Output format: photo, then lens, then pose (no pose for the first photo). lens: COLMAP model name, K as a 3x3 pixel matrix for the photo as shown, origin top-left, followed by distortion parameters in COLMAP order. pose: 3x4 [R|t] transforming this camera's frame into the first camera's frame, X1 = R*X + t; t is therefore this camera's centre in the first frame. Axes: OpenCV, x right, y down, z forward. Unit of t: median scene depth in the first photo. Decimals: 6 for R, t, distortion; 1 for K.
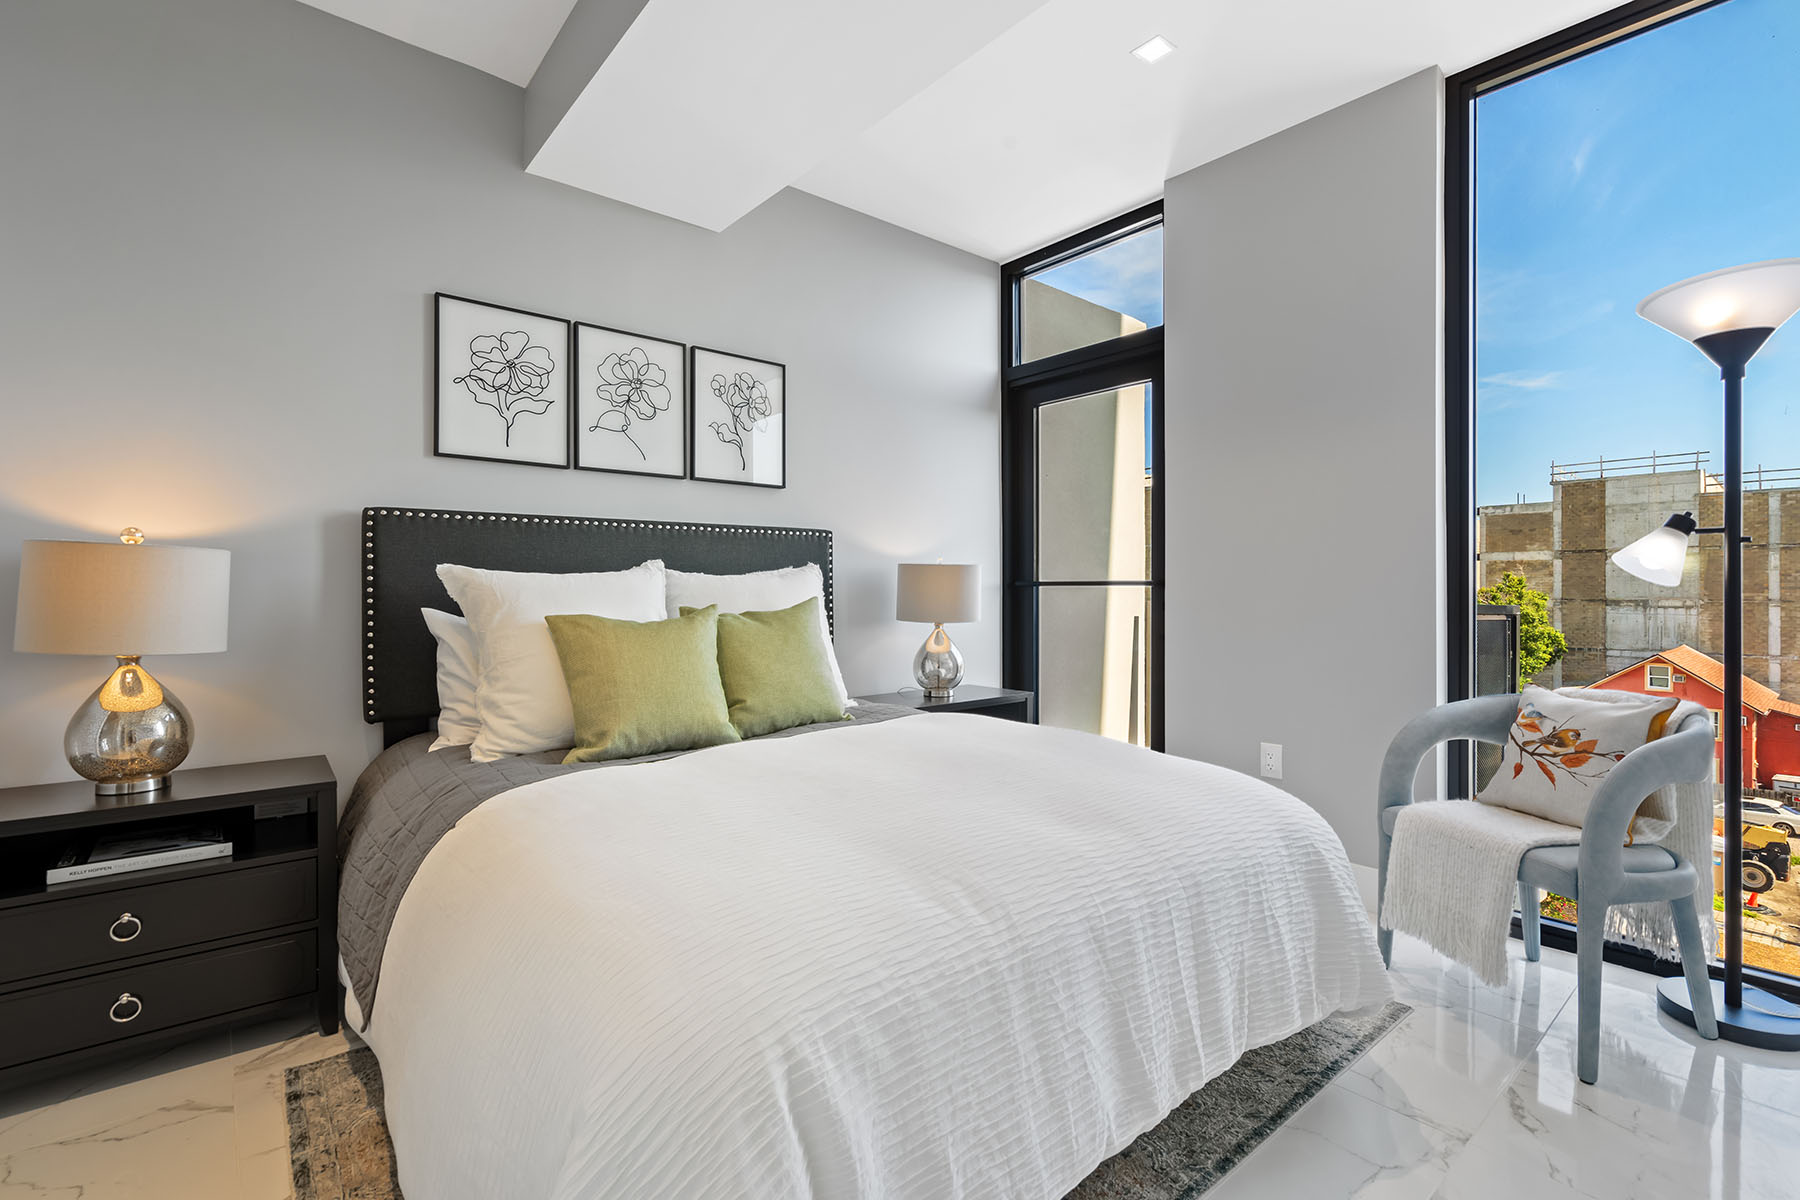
lens RADIAL K [[833.7, 0, 894.2], [0, 833.7, 591.3], [0, 0, 1]] dist [-0.000151, 0.001131]
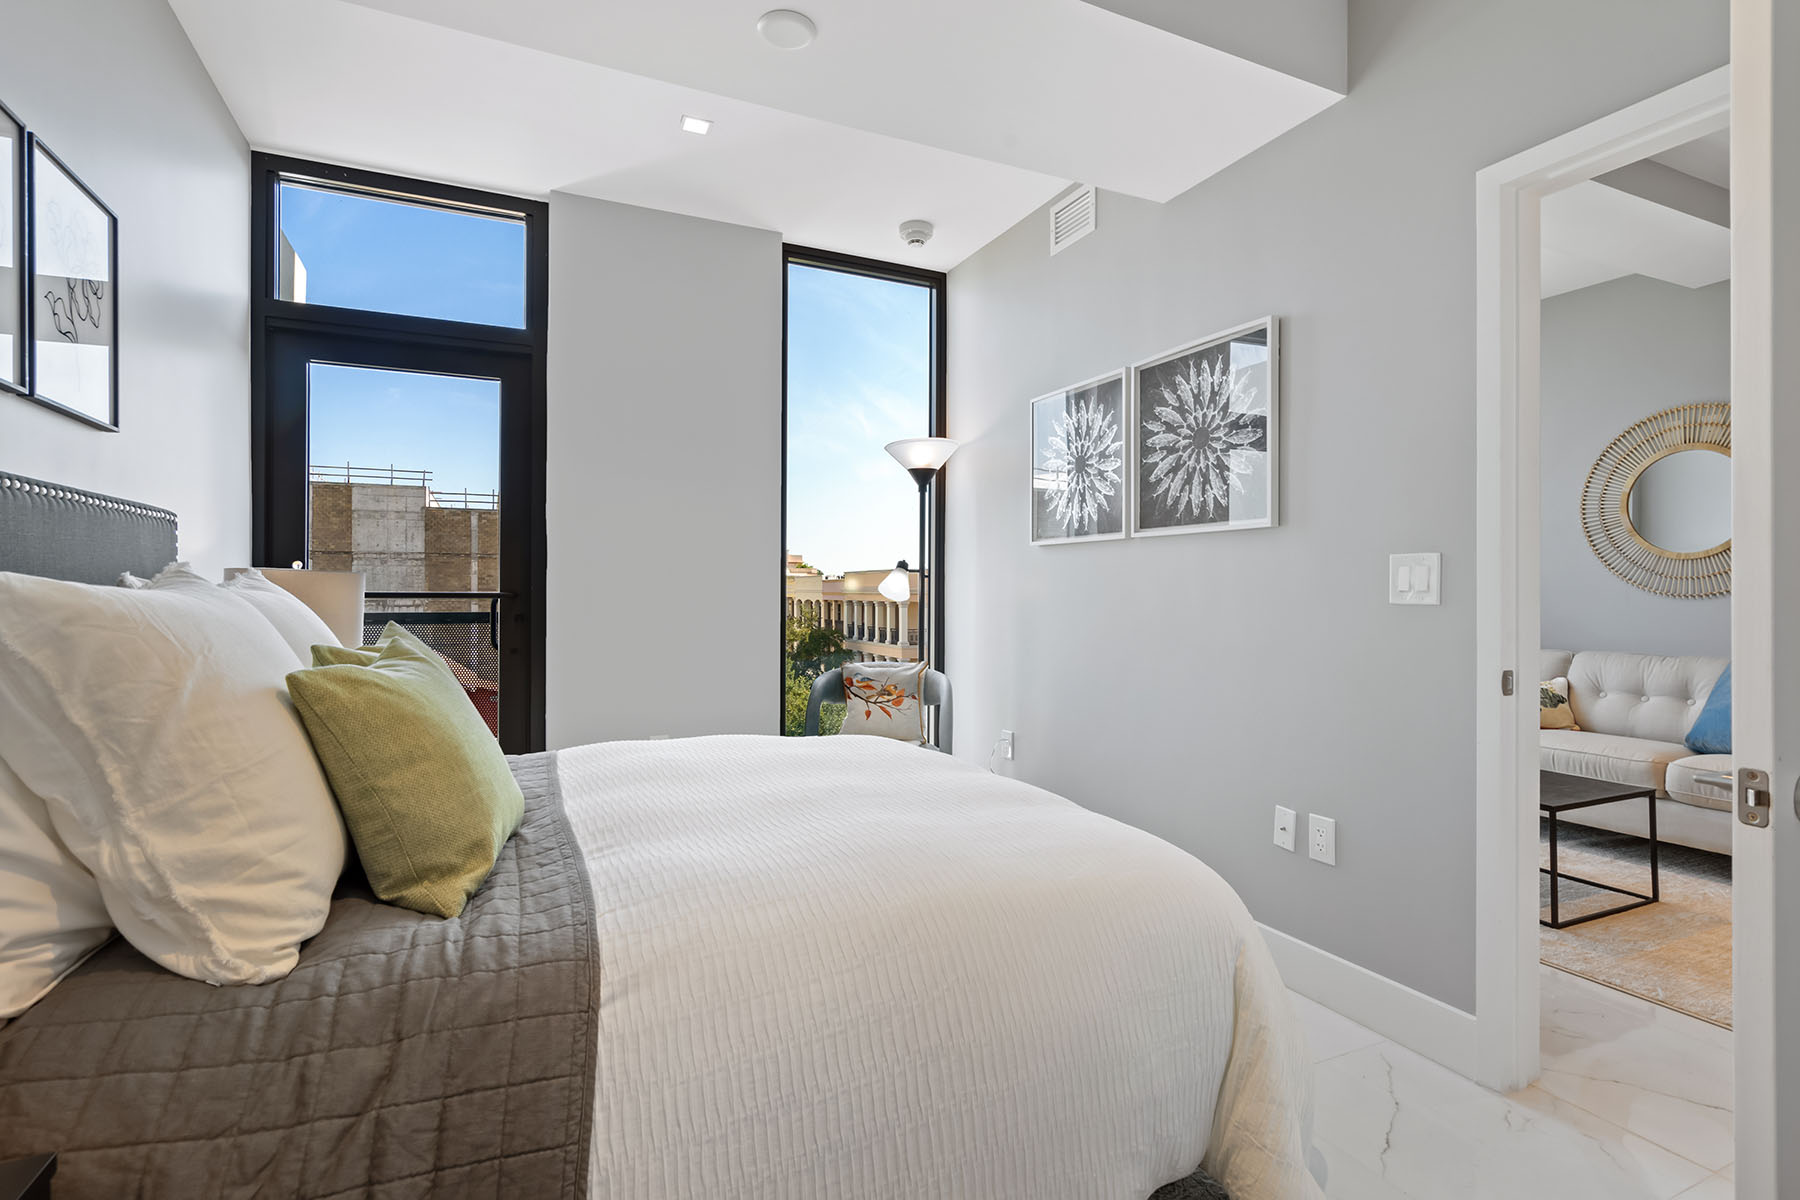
lens RADIAL K [[914.9, 0, 903.0], [0, 914.9, 587.7], [0, 0, 1]] dist [0.002580, 0.000587]
pose [[0.226217, 0.004284, 0.974068, -0.515151], [-0.003780, 0.999987, -0.003521, -0.014070], [-0.974070, -0.002885, 0.226230, 0.279075]]
